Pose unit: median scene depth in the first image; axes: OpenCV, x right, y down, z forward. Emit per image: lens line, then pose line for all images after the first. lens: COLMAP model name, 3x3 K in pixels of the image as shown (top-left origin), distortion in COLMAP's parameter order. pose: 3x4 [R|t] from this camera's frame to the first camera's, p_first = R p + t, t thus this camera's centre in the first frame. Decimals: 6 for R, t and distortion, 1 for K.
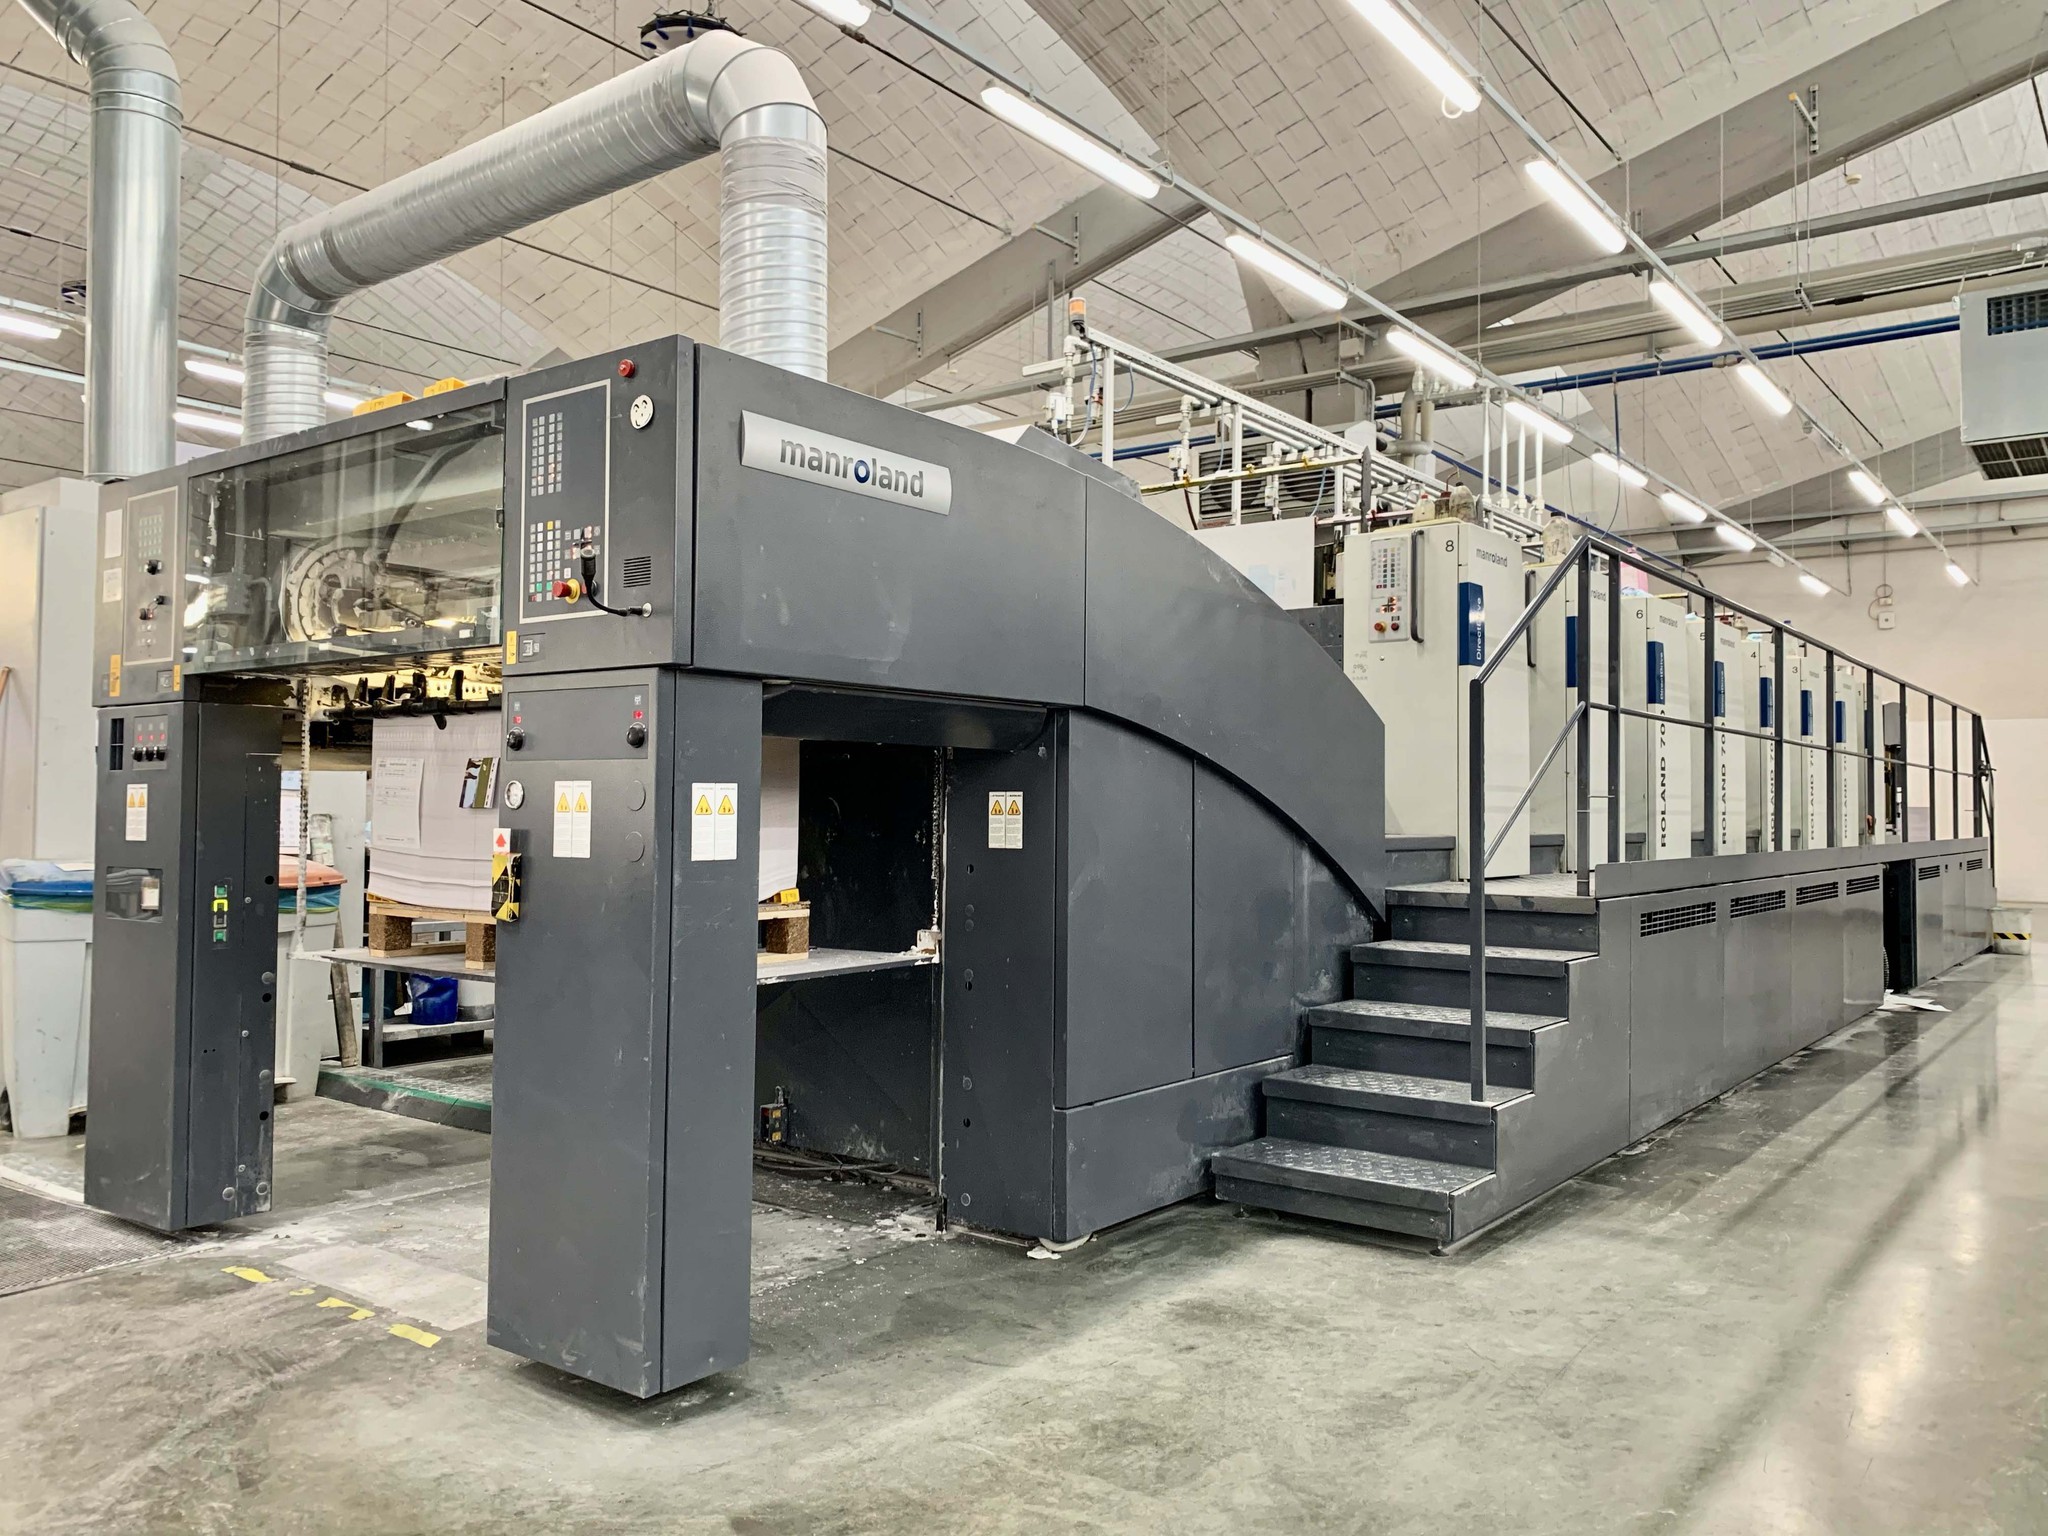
lens RADIAL K [[1564.6, 0, 1029.2], [0, 1564.6, 756.6], [0, 0, 1]] dist [0.032978, -0.012383]
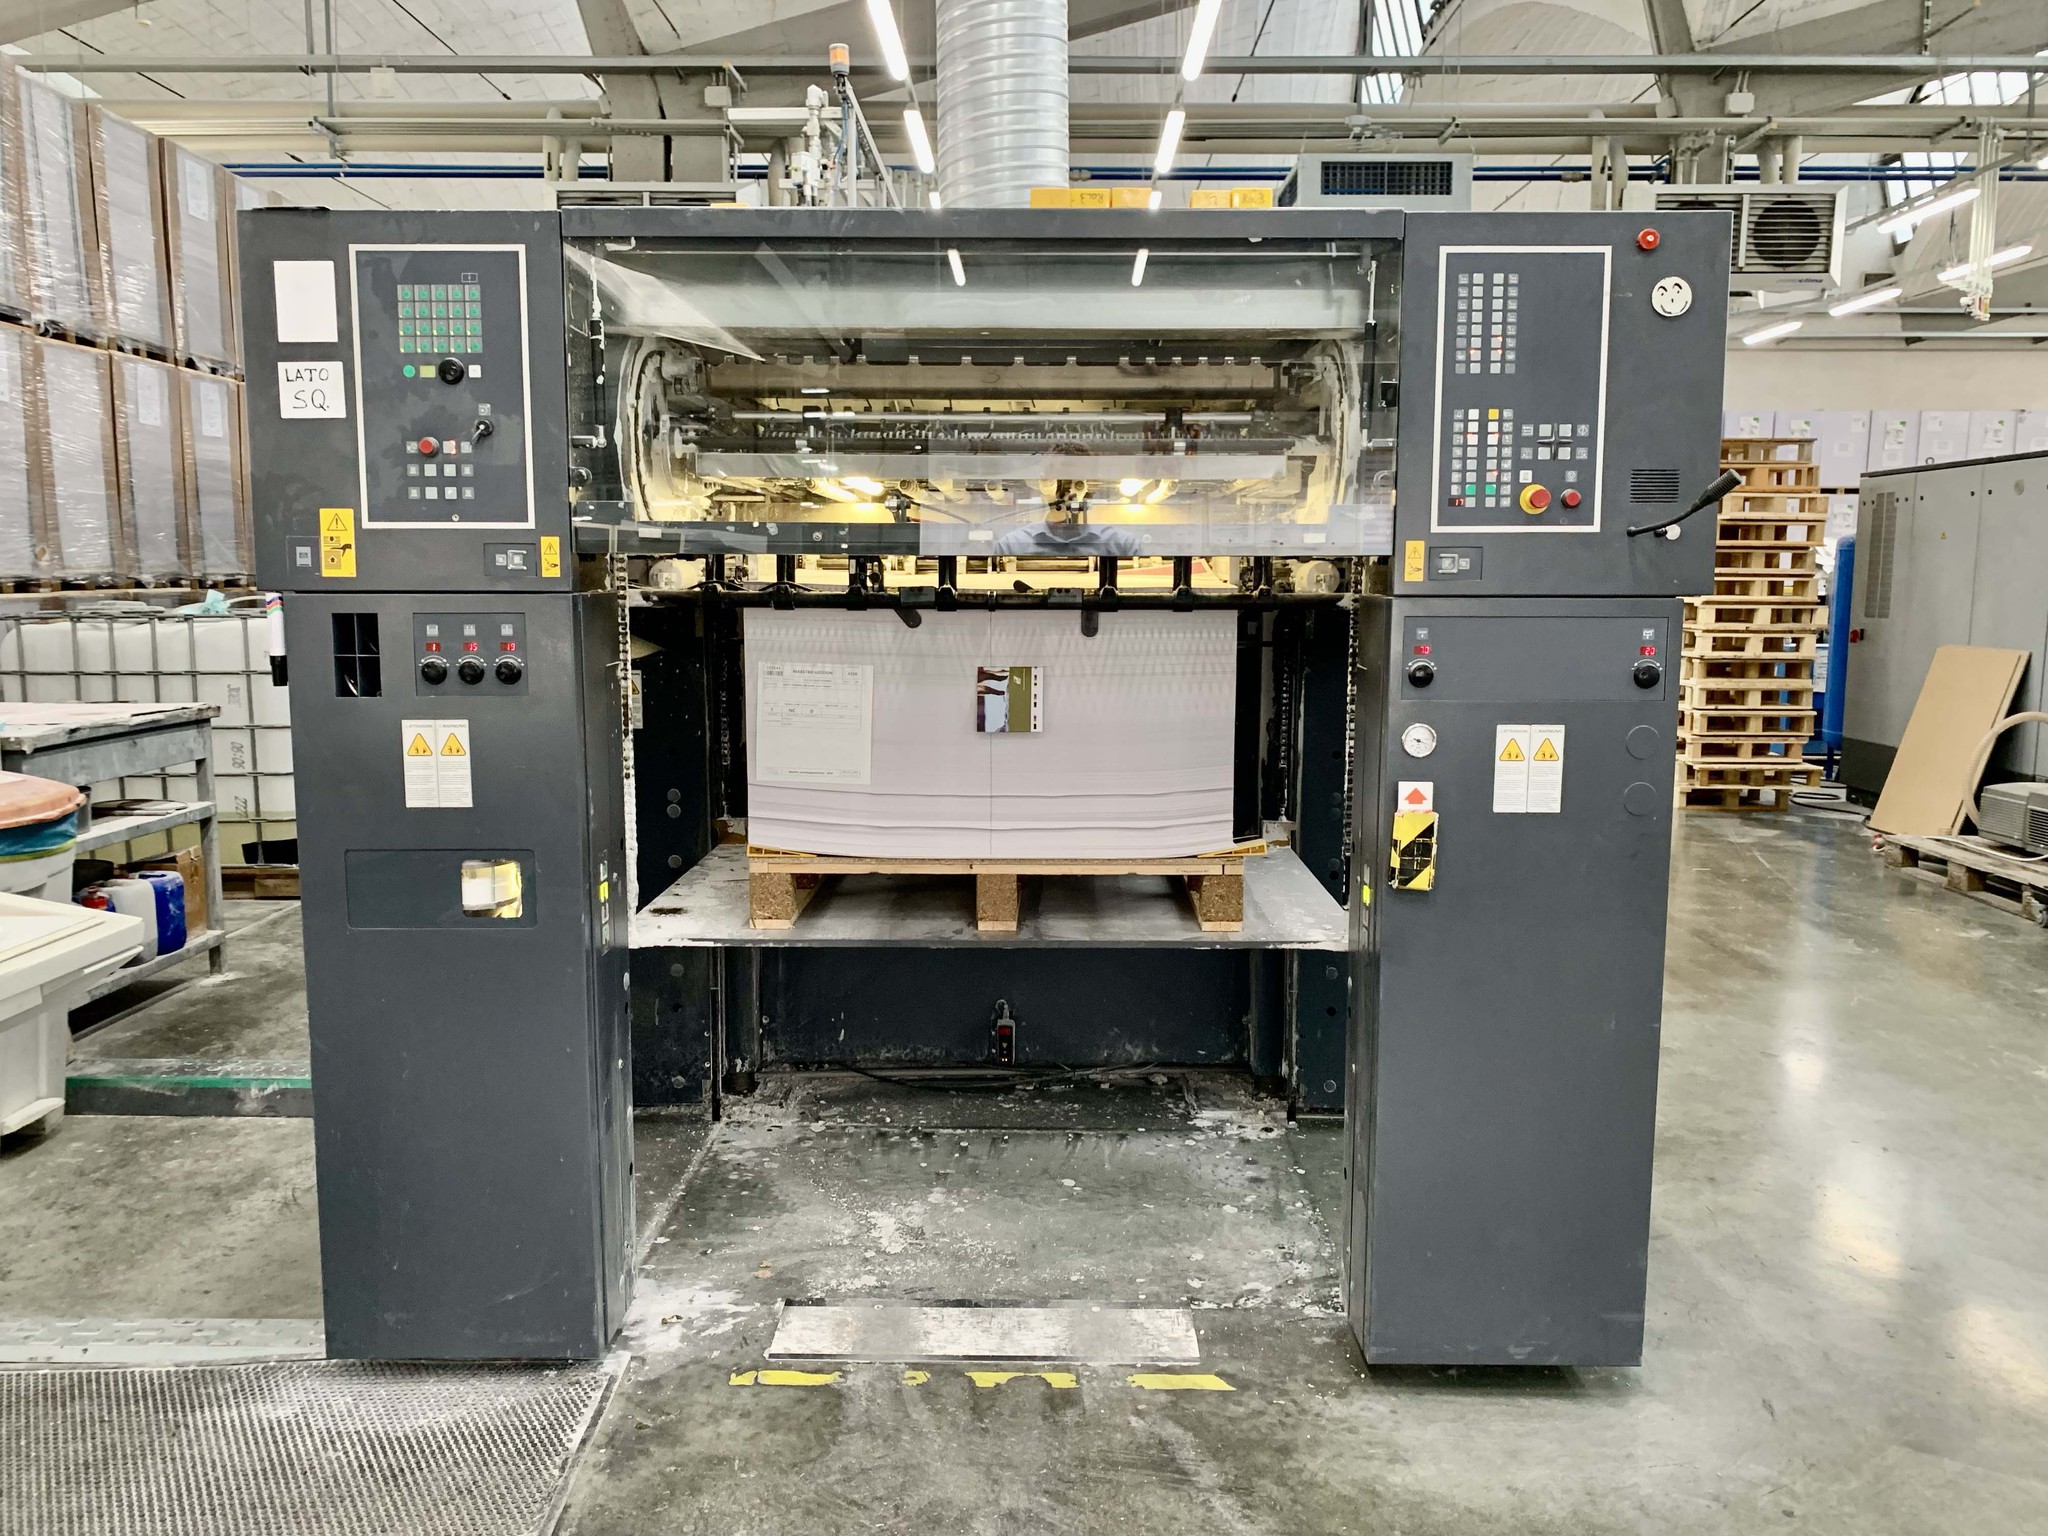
lens RADIAL K [[1565.5, 0, 1021.0], [0, 1565.5, 746.6], [0, 0, 1]] dist [-0.002857, 0.007587]
pose [[0.805265, -0.077511, 0.587827, -0.754078], [-0.014540, 0.988539, 0.150267, -0.071978], [-0.592737, -0.129551, 0.794908, 0.359779]]
